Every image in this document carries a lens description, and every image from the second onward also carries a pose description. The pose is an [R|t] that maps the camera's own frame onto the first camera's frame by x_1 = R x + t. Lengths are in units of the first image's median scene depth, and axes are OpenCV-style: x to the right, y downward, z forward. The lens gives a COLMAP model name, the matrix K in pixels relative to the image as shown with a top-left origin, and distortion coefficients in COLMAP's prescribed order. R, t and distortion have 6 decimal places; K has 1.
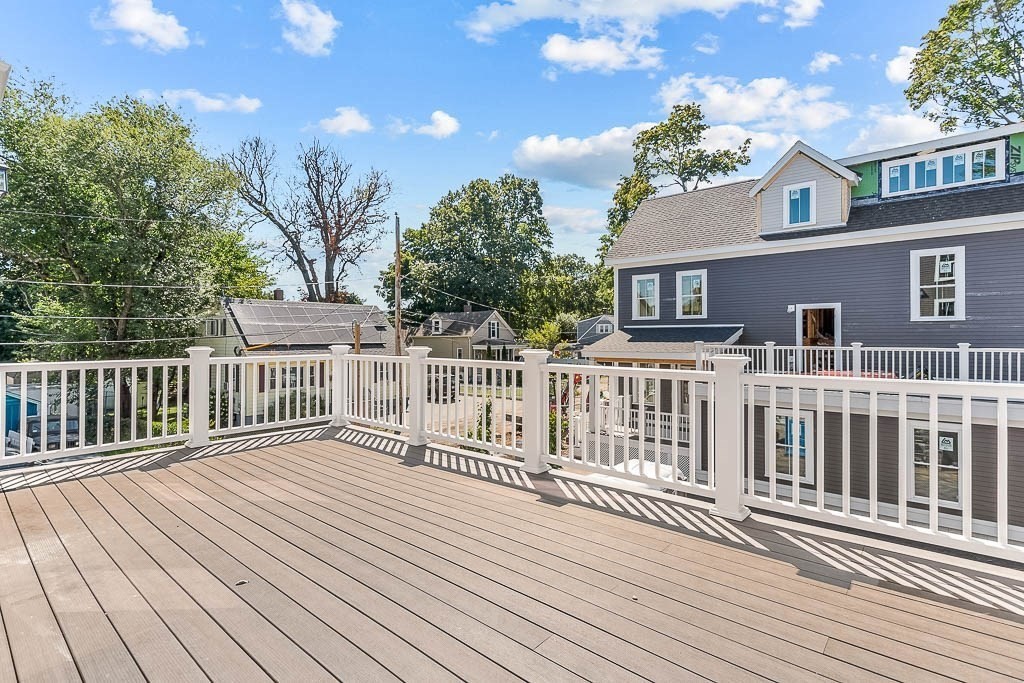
lens RADIAL K [[487.7, 0, 512.0], [0, 487.7, 341.5], [0, 0, 1]] dist [-0.000583, -0.000085]
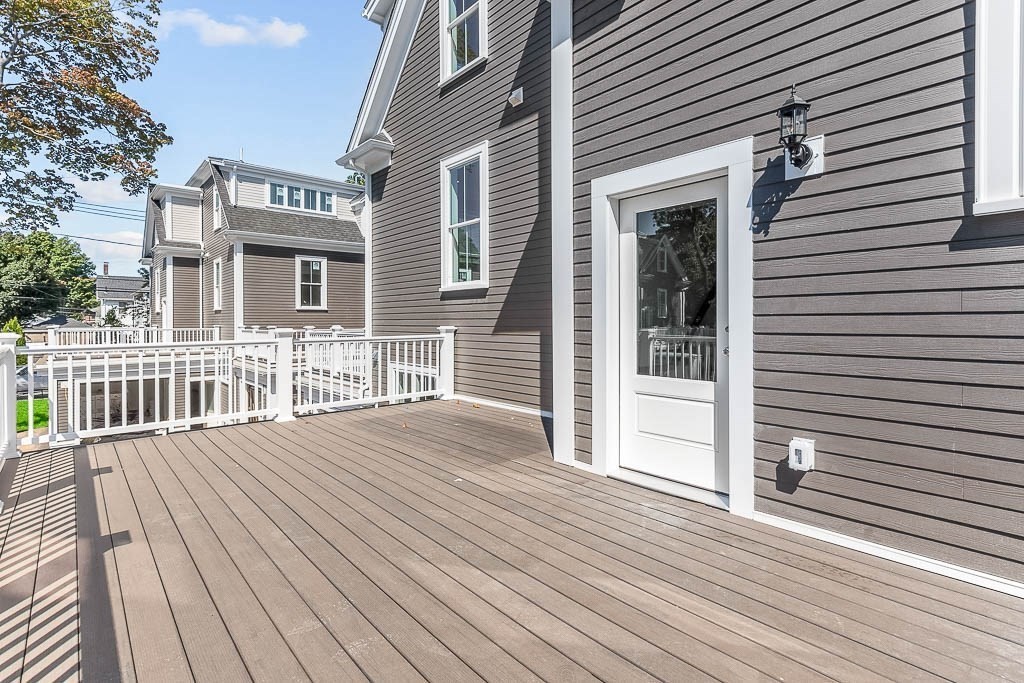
lens RADIAL K [[487.7, 0, 512.0], [0, 487.7, 341.5], [0, 0, 1]] dist [-0.000583, -0.000085]
pose [[-0.990567, -0.005795, 0.136908, -0.624586], [0.001229, 0.998689, 0.051168, -0.010525], [-0.137025, 0.050854, -0.989261, 1.661569]]
